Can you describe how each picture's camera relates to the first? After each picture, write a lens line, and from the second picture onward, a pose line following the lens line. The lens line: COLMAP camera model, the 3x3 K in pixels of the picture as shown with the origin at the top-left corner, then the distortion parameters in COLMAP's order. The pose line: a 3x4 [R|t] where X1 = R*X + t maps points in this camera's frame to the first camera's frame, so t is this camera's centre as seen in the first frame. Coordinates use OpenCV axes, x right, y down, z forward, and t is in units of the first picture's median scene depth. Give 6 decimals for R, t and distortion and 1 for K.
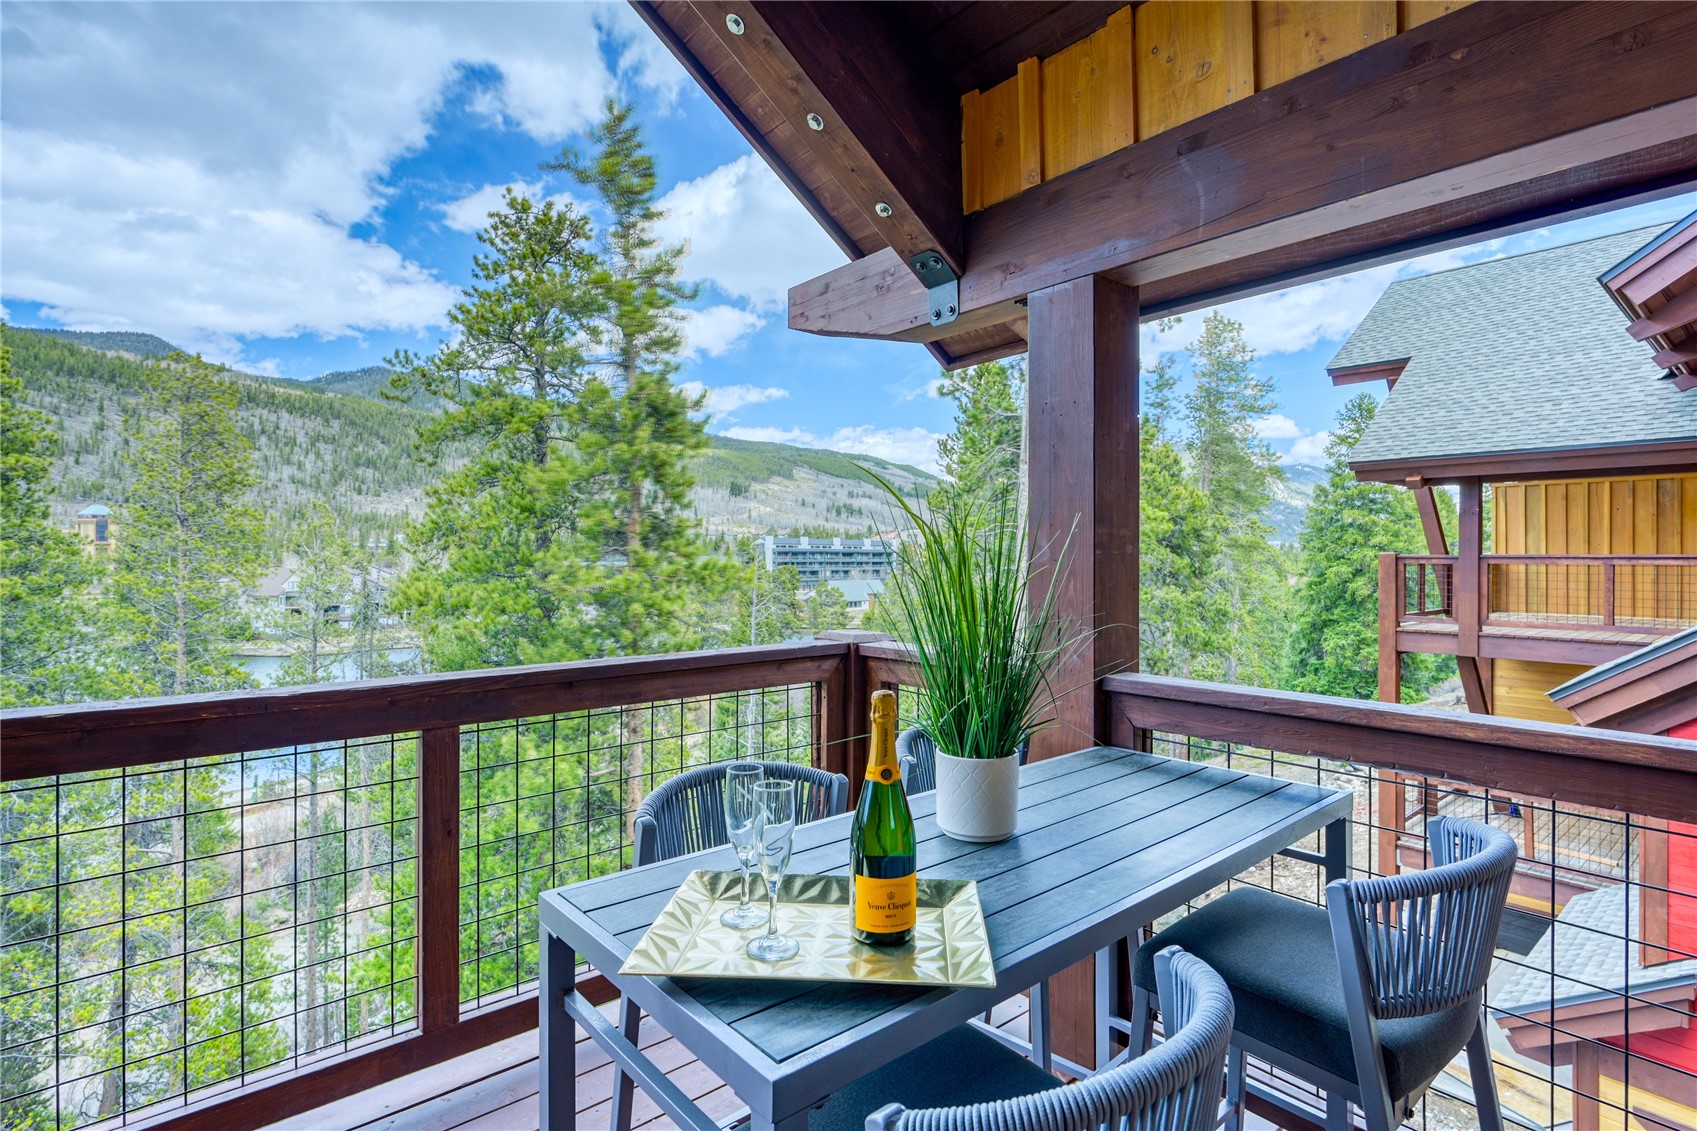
lens RADIAL K [[813.5, 0, 854.7], [0, 813.5, 557.2], [0, 0, 1]] dist [0.000044, 0.000362]
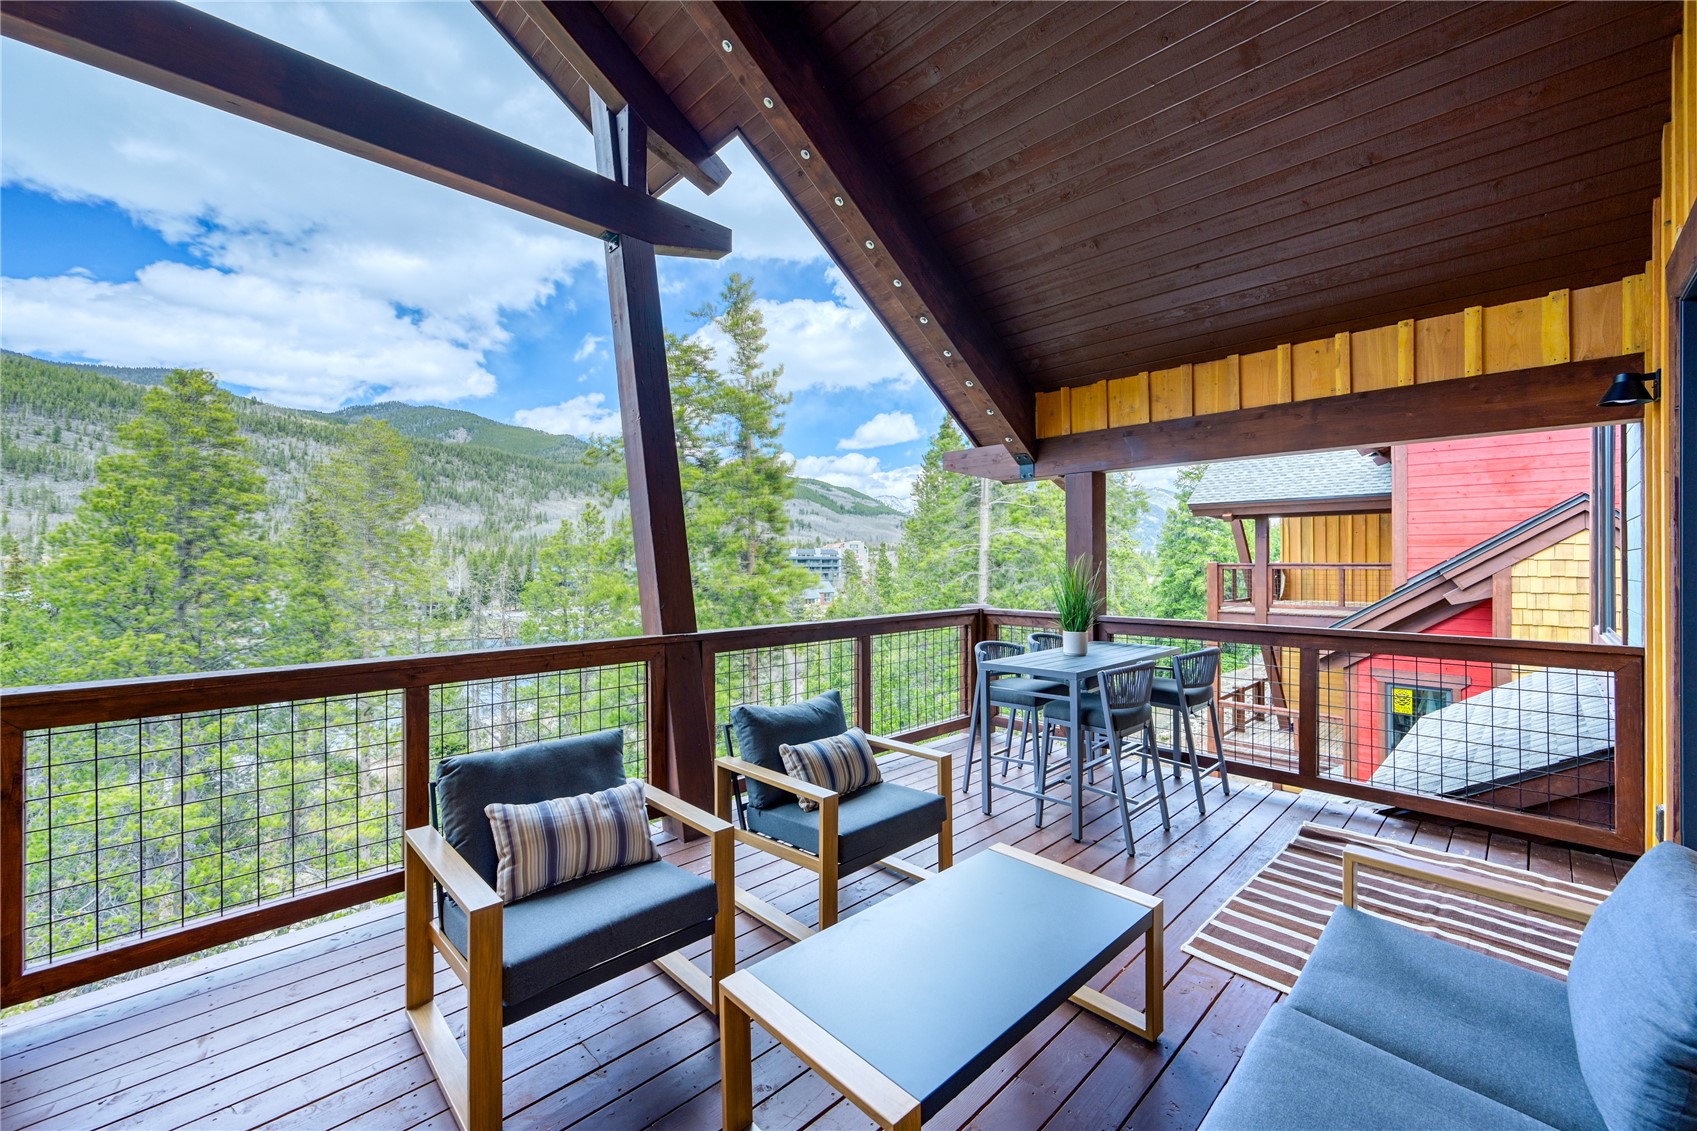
lens RADIAL K [[672.9, 0, 850.2], [0, 672.9, 567.6], [0, 0, 1]] dist [-0.005744, 0.001338]
pose [[0.997254, -0.005278, 0.073874, -0.086271], [0.004742, 0.999961, 0.007430, -0.005048], [-0.073910, -0.007059, 0.997240, -0.151499]]
